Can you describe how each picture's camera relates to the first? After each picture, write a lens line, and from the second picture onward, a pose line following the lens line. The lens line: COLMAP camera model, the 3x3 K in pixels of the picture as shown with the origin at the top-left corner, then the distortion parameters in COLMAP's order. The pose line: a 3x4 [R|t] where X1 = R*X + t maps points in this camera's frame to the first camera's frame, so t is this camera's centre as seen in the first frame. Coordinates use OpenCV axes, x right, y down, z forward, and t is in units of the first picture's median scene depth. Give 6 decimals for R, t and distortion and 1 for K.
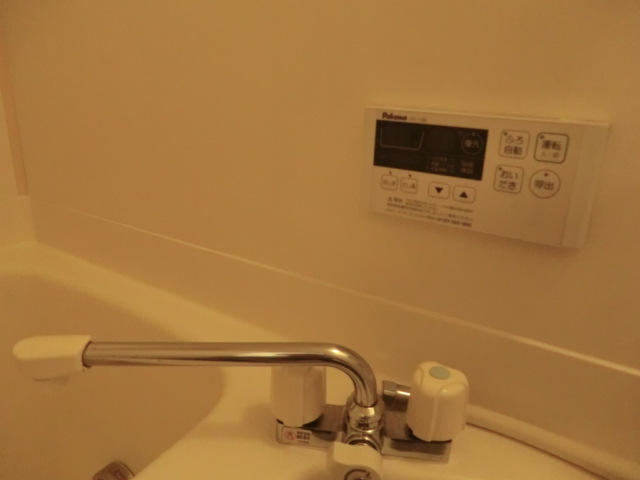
lens RADIAL K [[473.5, 0, 318.6], [0, 473.5, 239.8], [0, 0, 1]] dist [-0.030331, 0.033243]
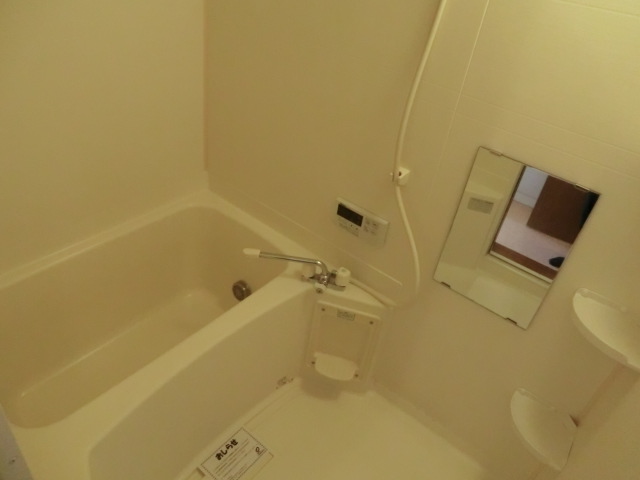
lens RADIAL K [[473.5, 0, 319.6], [0, 473.5, 240.2], [0, 0, 1]] dist [-0.030331, 0.033243]
pose [[0.988844, 0.145340, -0.032632, 0.144465], [-0.129202, 0.945883, 0.297677, -1.118135], [0.074131, -0.290140, 0.954109, -2.744860]]
